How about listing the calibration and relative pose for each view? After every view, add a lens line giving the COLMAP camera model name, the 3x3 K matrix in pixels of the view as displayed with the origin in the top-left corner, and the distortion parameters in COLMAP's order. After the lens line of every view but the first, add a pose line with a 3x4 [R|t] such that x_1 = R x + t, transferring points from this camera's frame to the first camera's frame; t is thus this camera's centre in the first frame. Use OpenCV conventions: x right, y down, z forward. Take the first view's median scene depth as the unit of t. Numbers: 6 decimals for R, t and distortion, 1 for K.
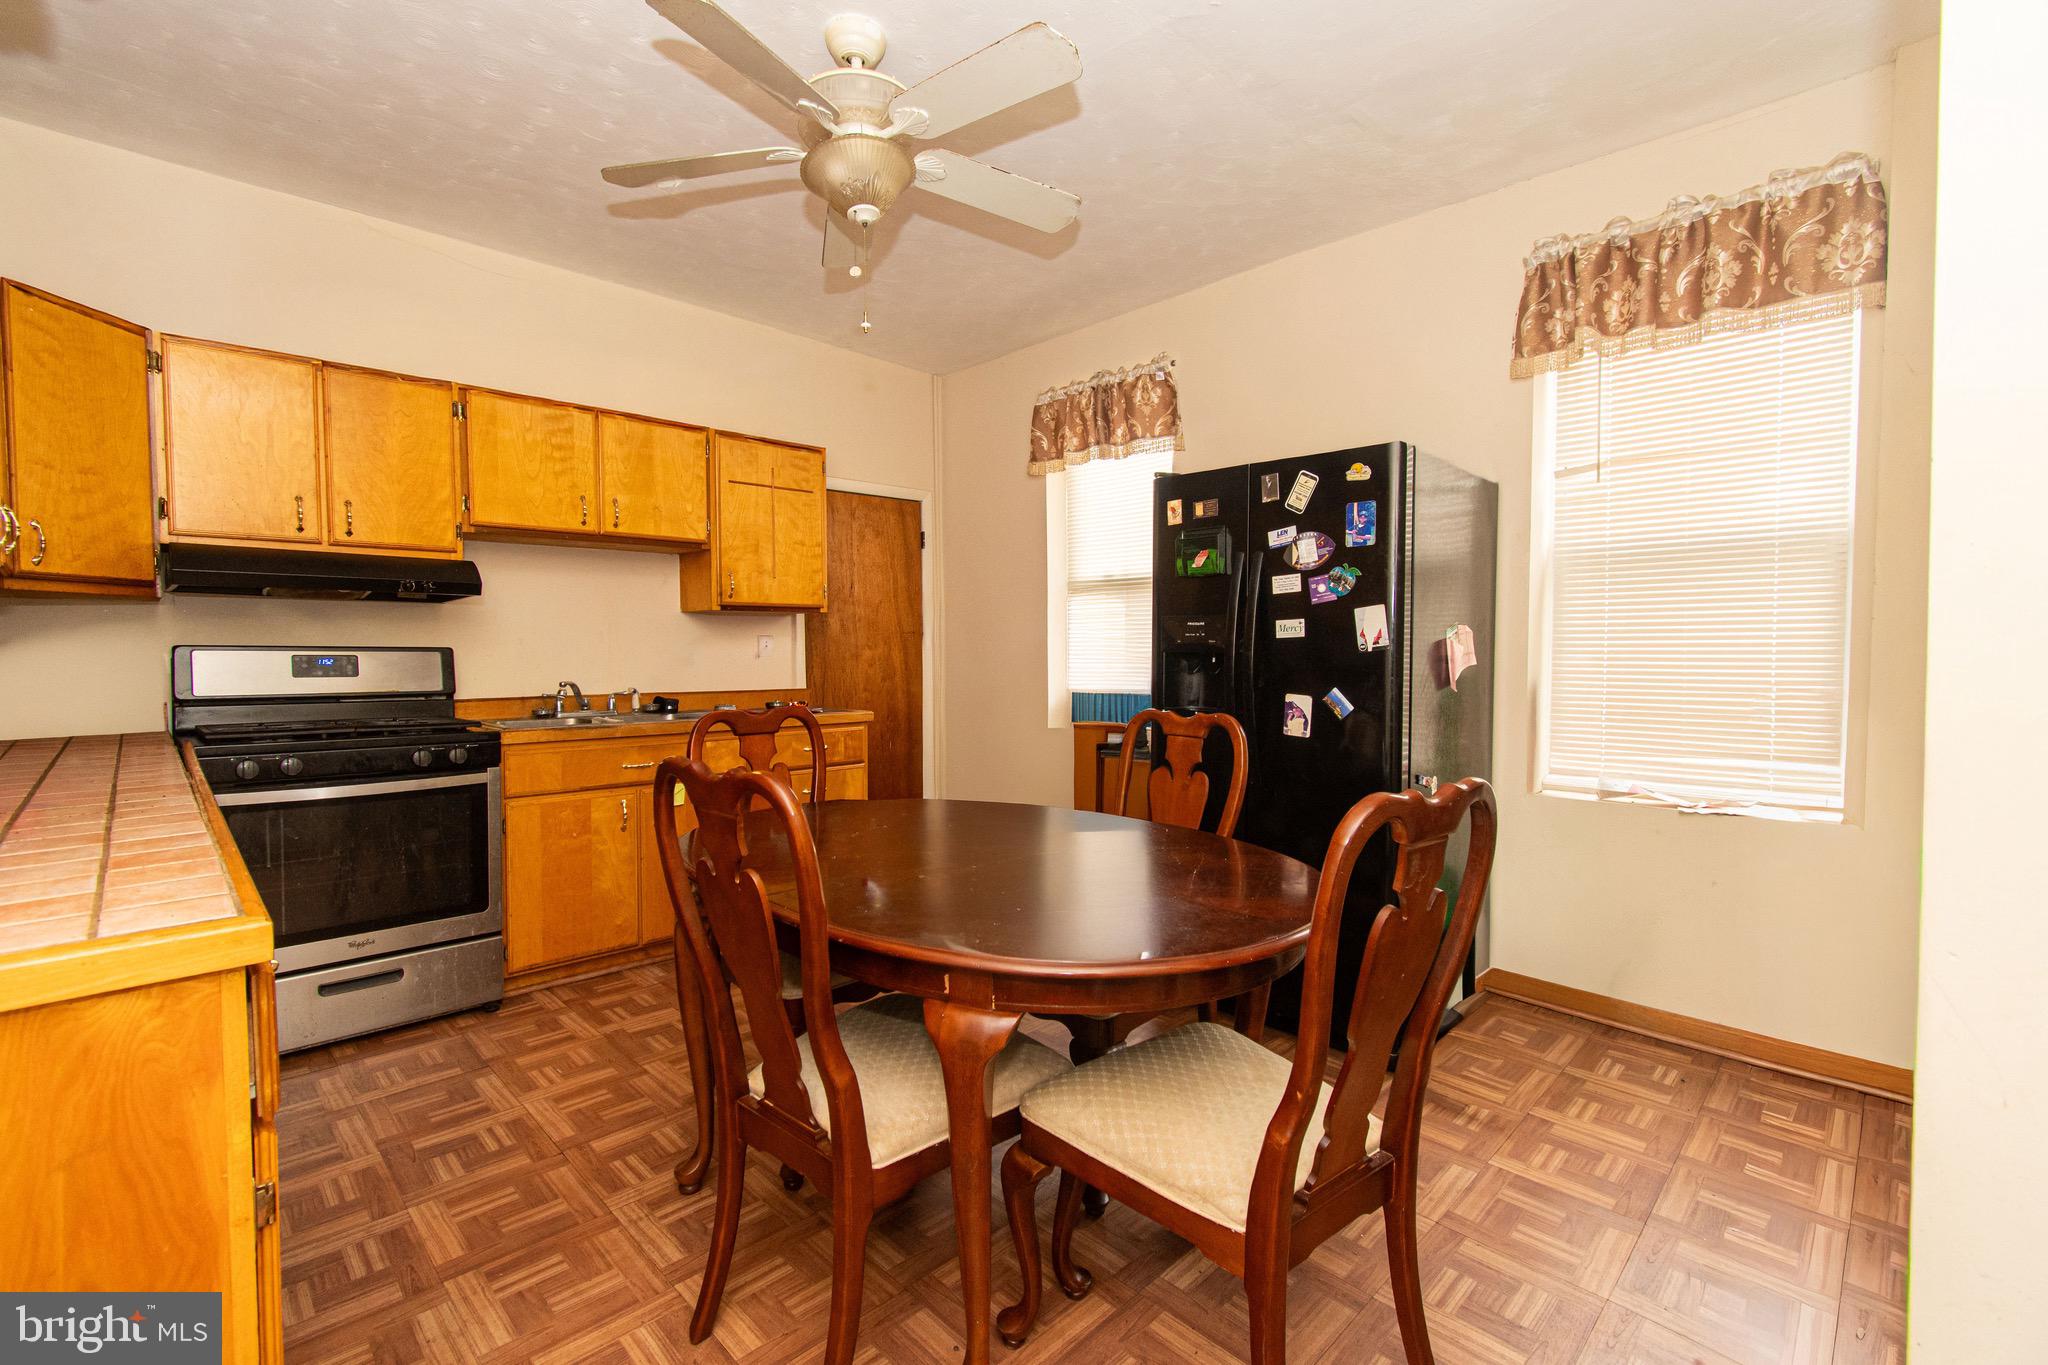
lens RADIAL K [[893.1, 0, 1024.0], [0, 893.1, 682.5], [0, 0, 1]] dist [-0.001496, -0.000375]
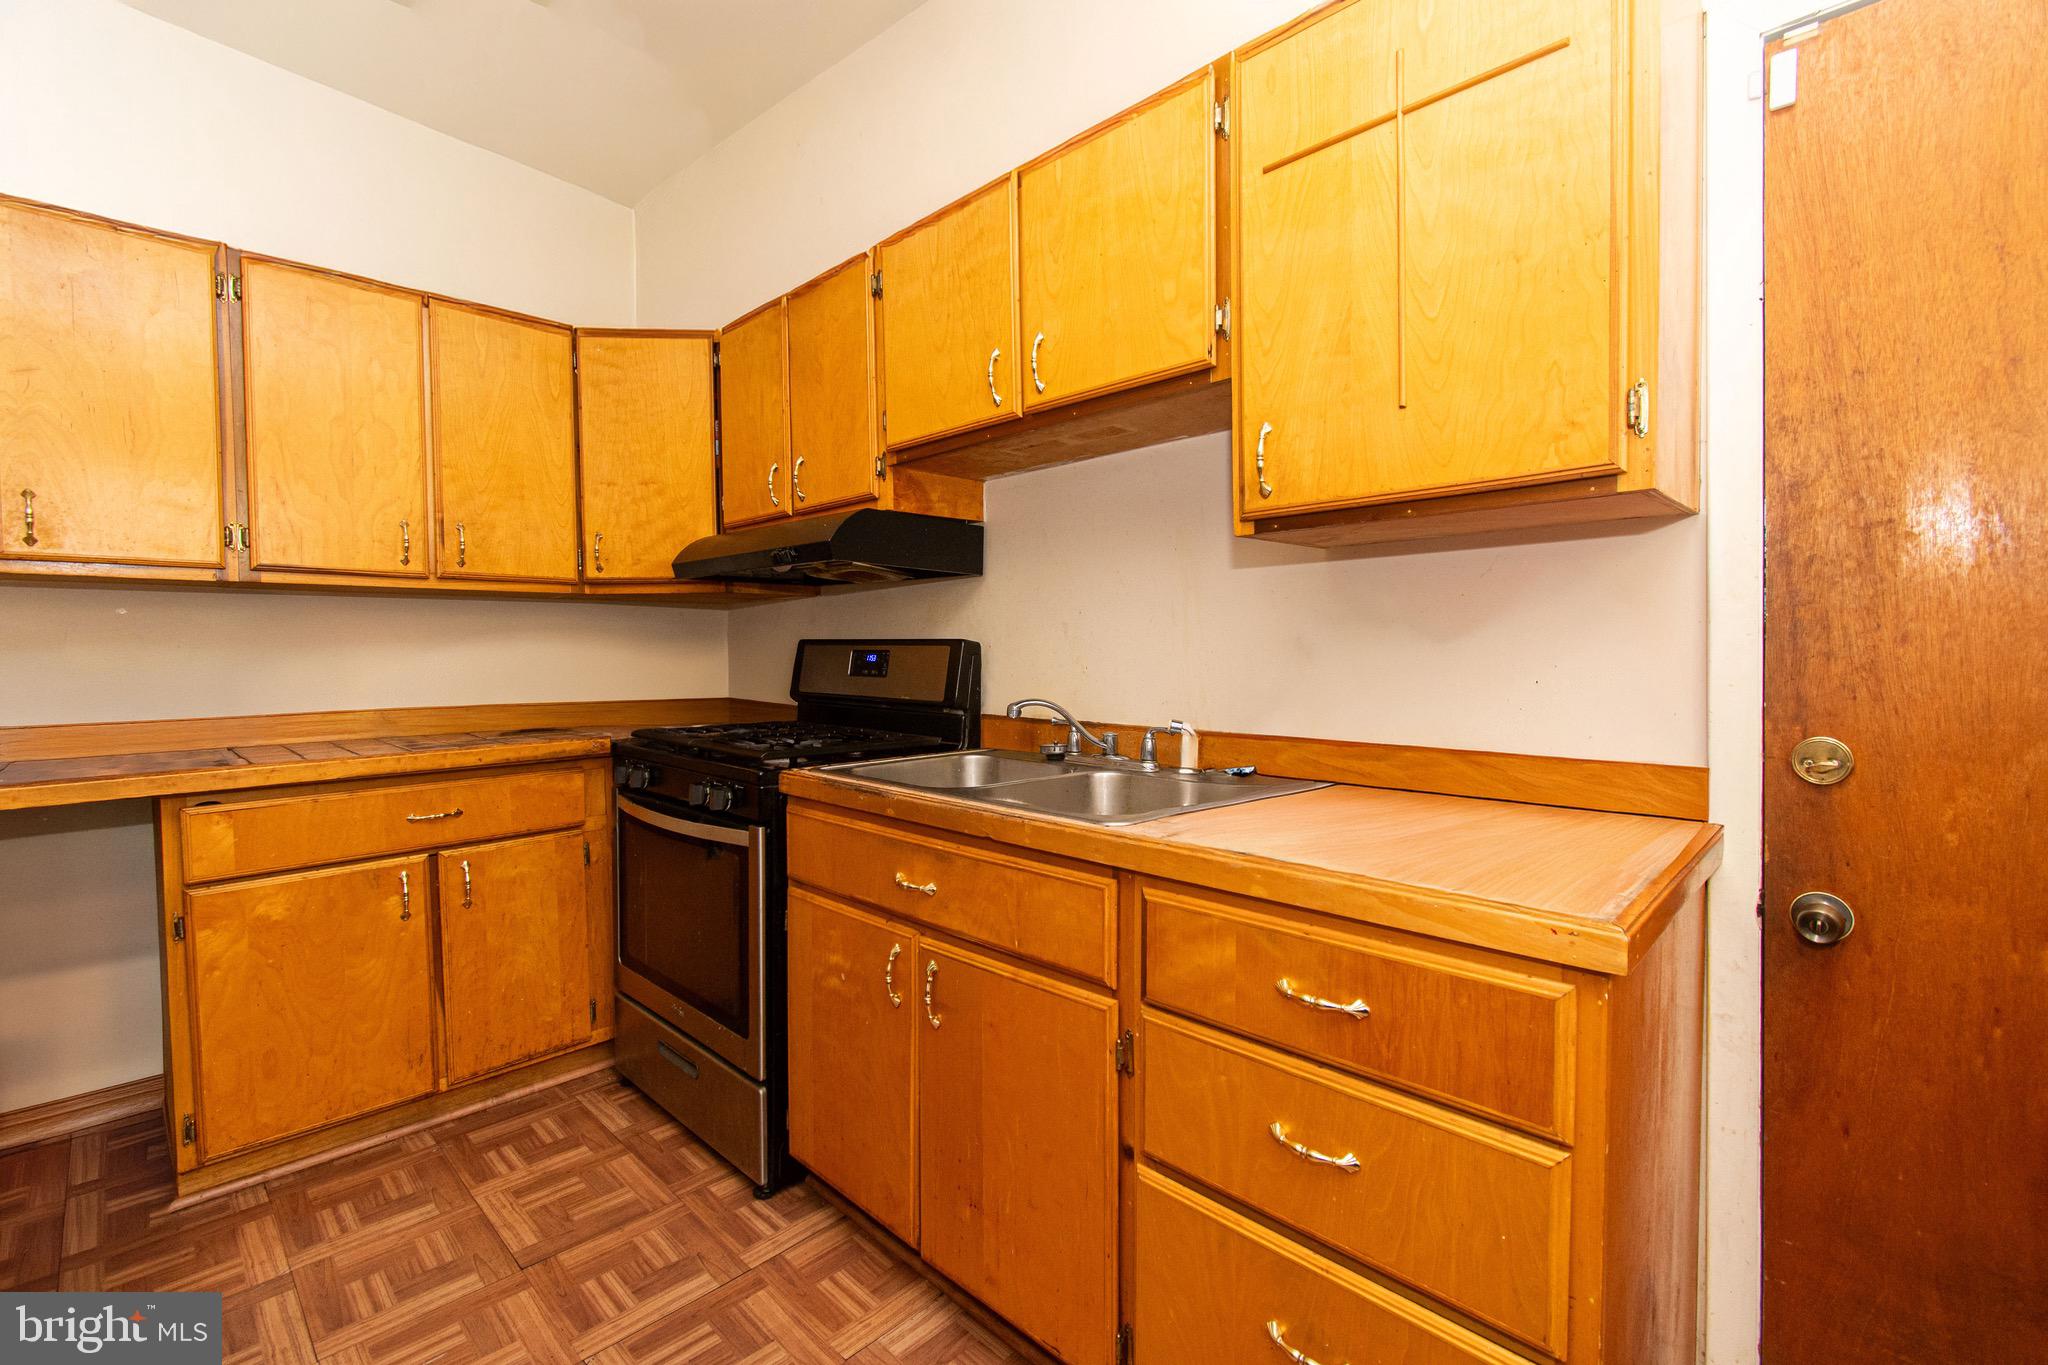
lens RADIAL K [[893.1, 0, 1024.0], [0, 893.1, 682.5], [0, 0, 1]] dist [-0.001496, -0.000375]
pose [[0.013312, 0.035519, -0.999280, 0.055657], [-0.036570, 0.998718, 0.035012, -0.045471], [0.999242, 0.036077, 0.014594, 1.433398]]
